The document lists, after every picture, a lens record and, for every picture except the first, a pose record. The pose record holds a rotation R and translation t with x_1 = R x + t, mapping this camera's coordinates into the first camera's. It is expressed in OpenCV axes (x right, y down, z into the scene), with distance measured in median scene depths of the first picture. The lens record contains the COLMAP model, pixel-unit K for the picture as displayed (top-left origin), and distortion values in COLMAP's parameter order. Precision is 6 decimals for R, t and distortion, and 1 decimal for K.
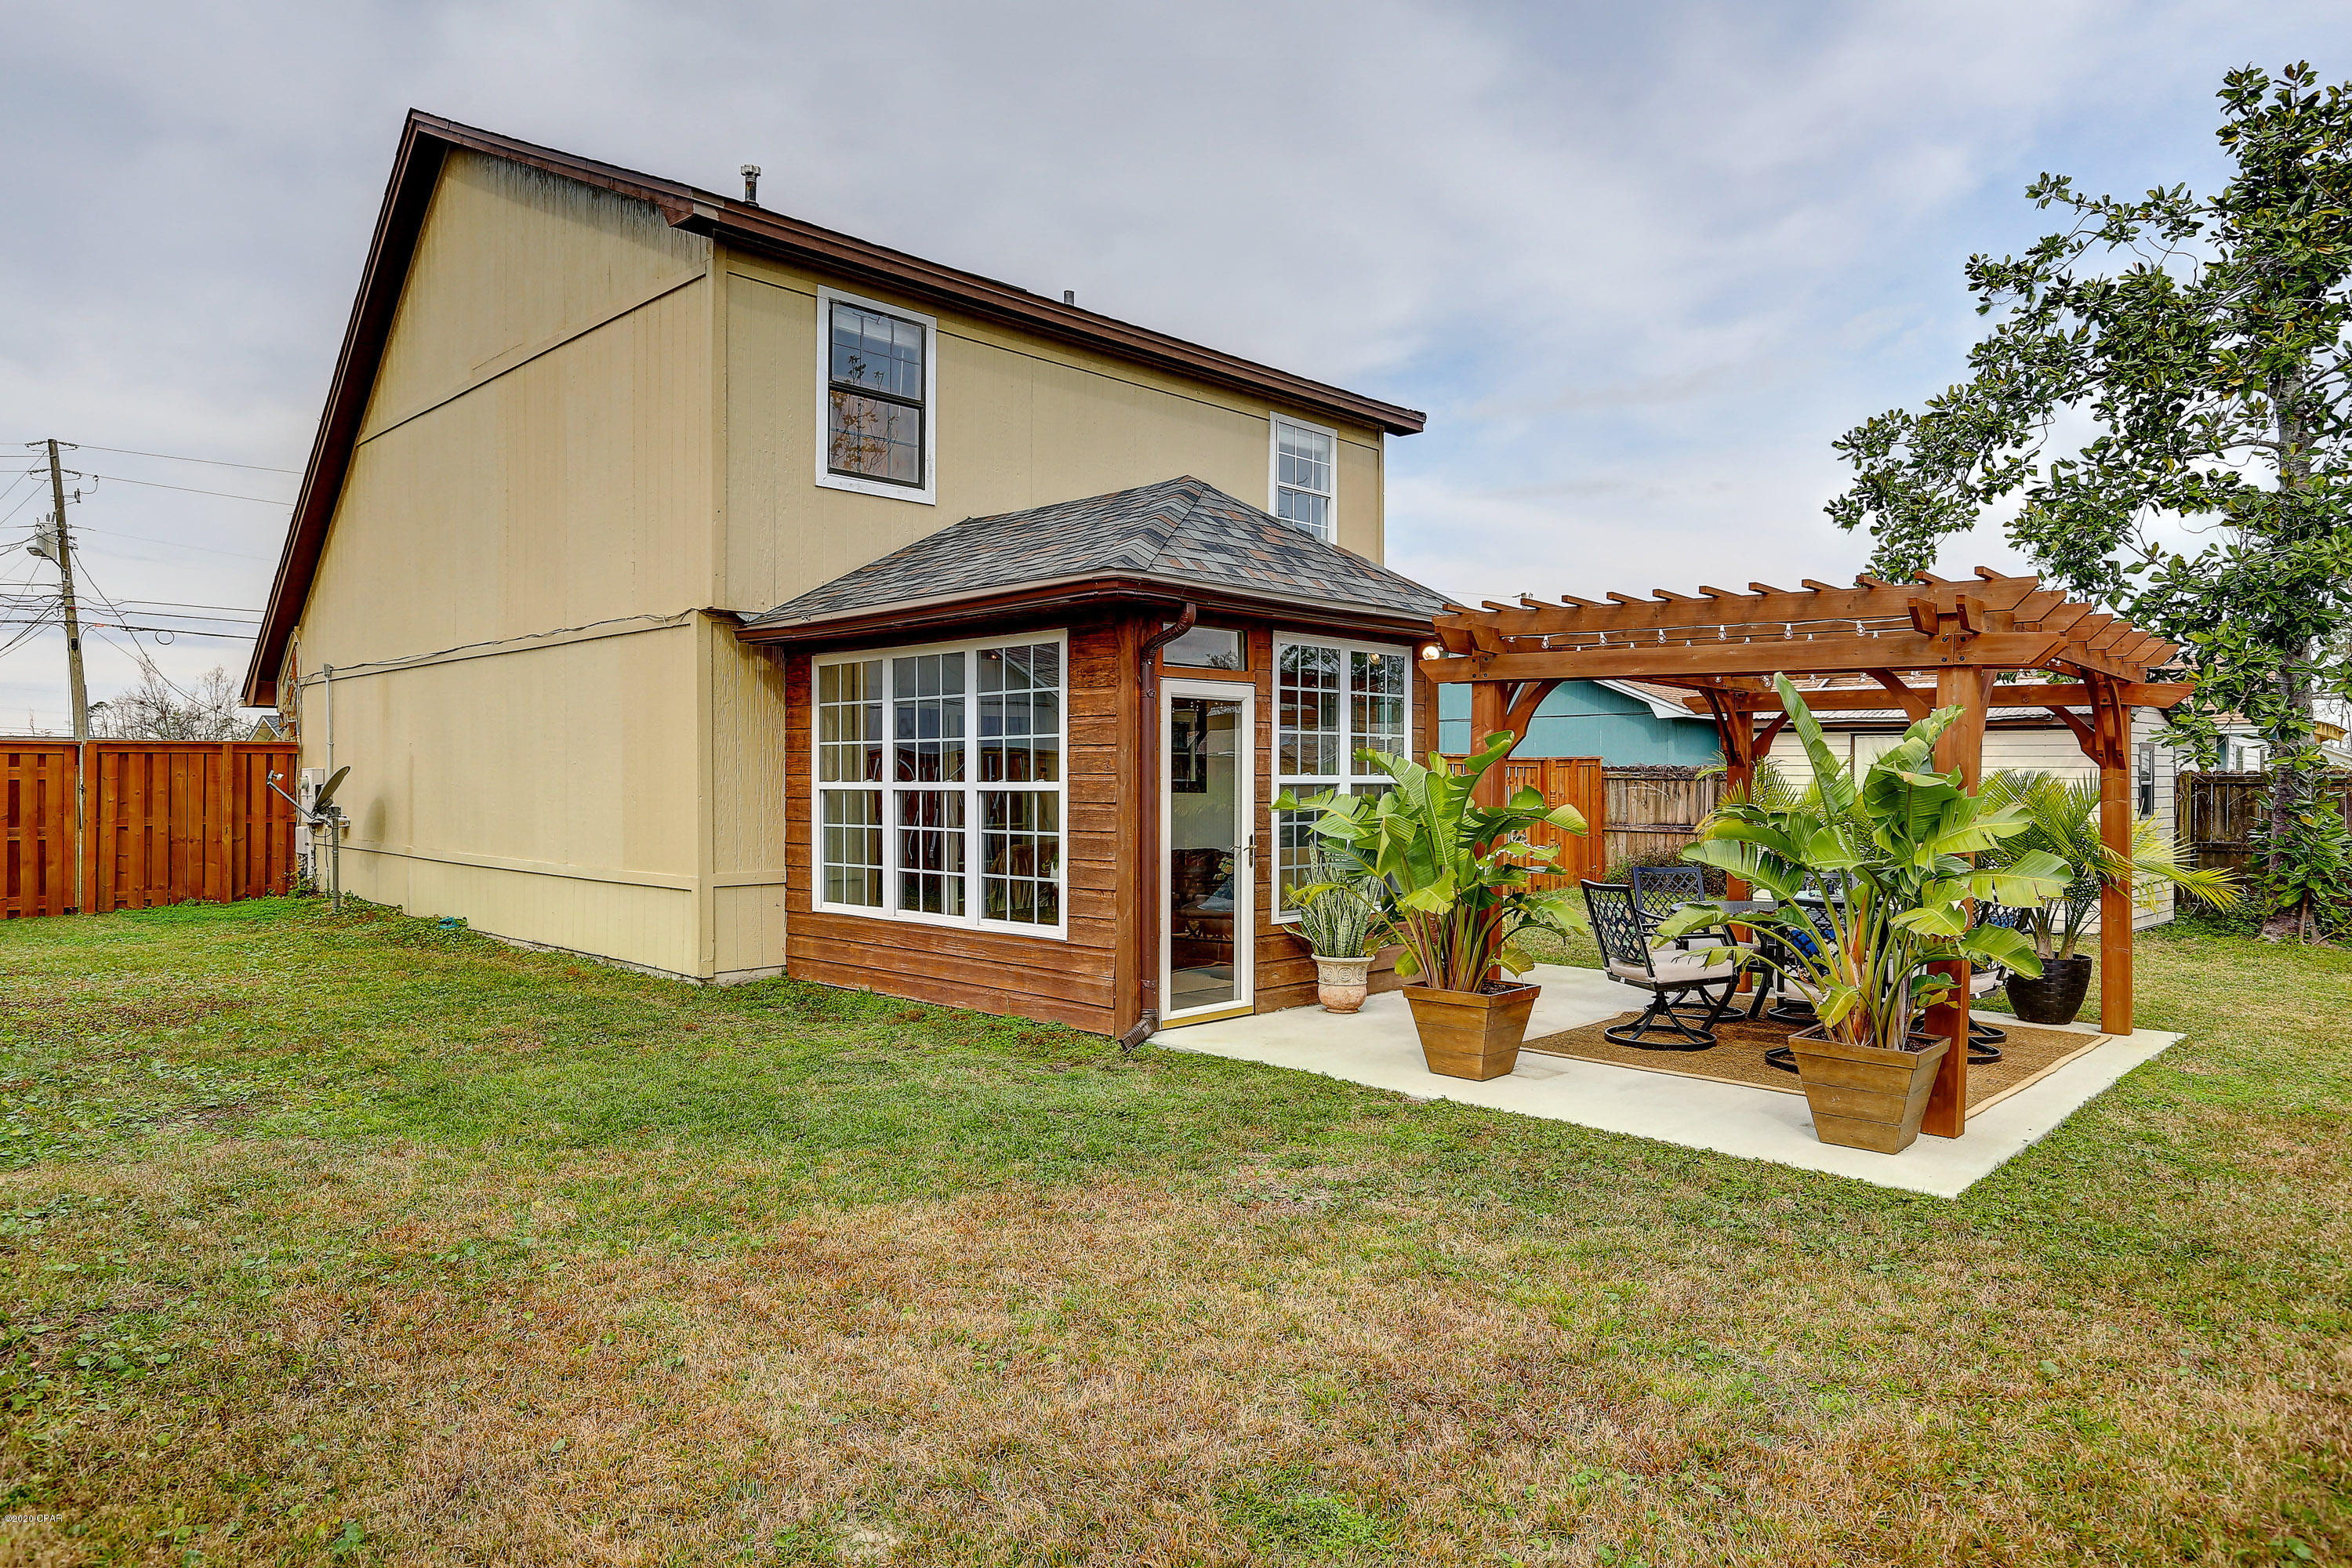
lens RADIAL K [[1451.1, 0, 1175.2], [0, 1451.1, 777.2], [0, 0, 1]] dist [-0.011166, 0.013429]
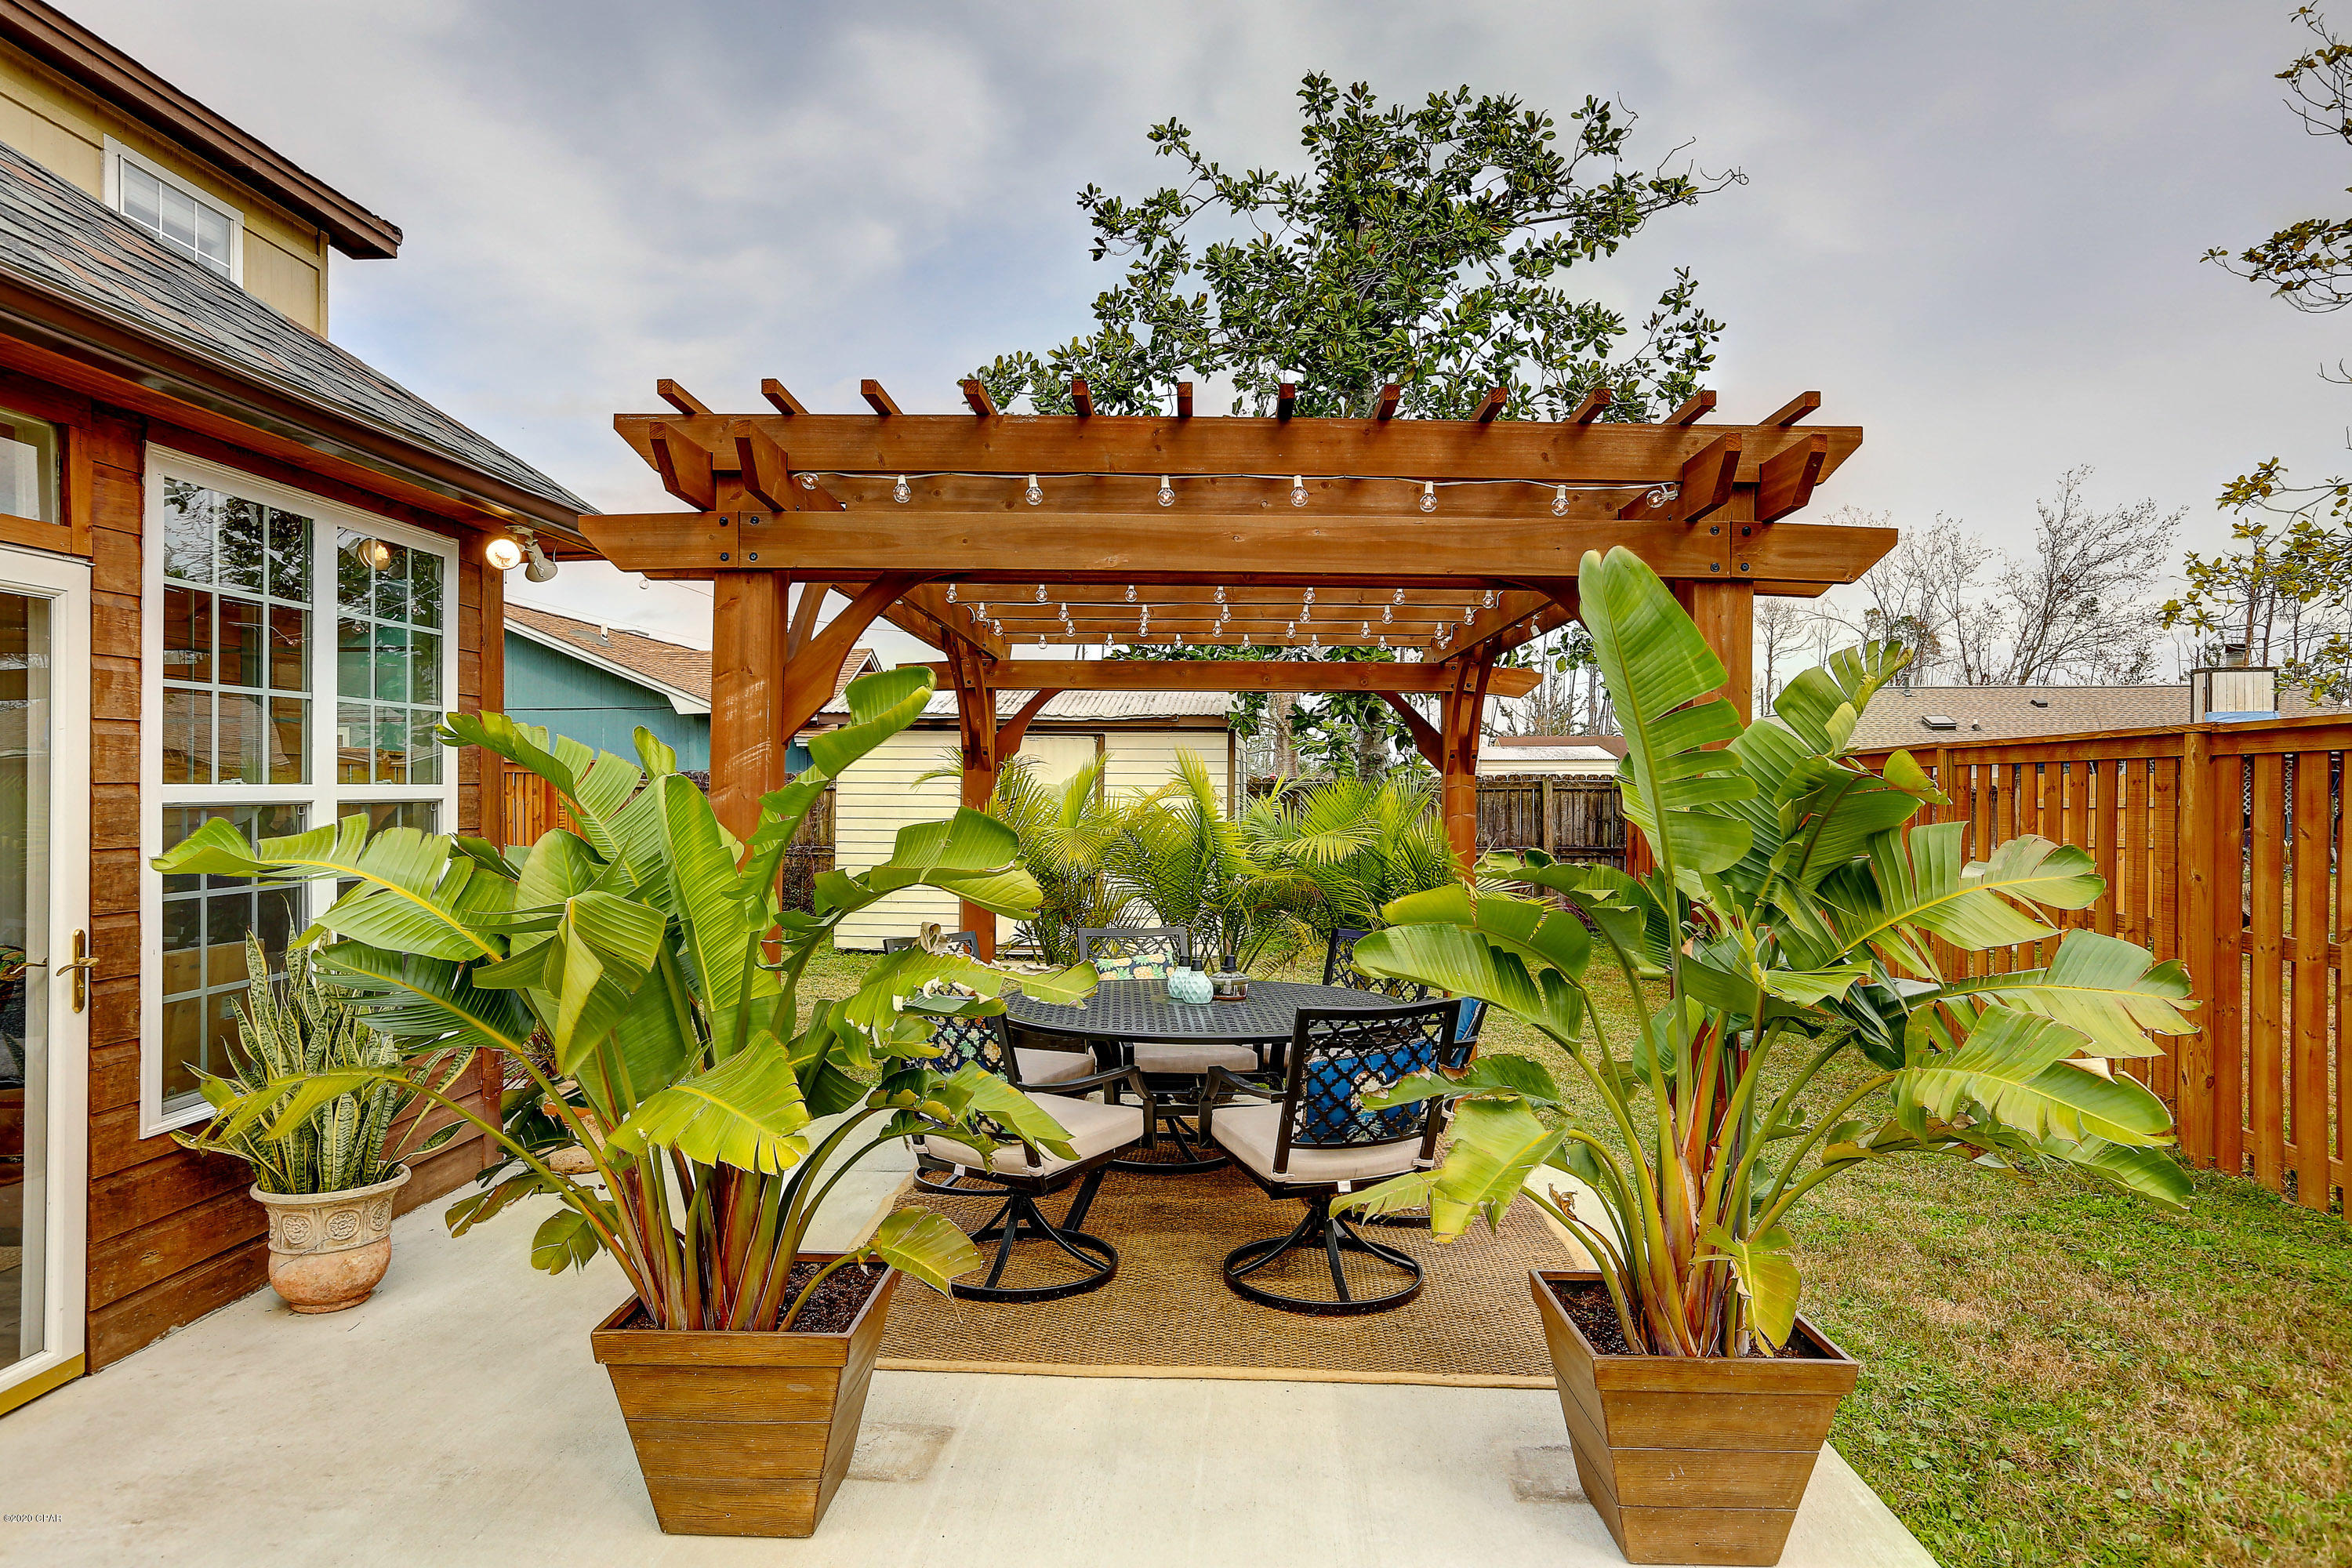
lens RADIAL K [[1451.1, 0, 1179.8], [0, 1451.1, 776.3], [0, 0, 1]] dist [-0.011166, 0.013429]
pose [[0.755180, 0.001350, 0.655516, 0.018102], [0.002953, 0.999981, -0.005462, -0.000561], [-0.655510, 0.006060, 0.755162, 0.468576]]
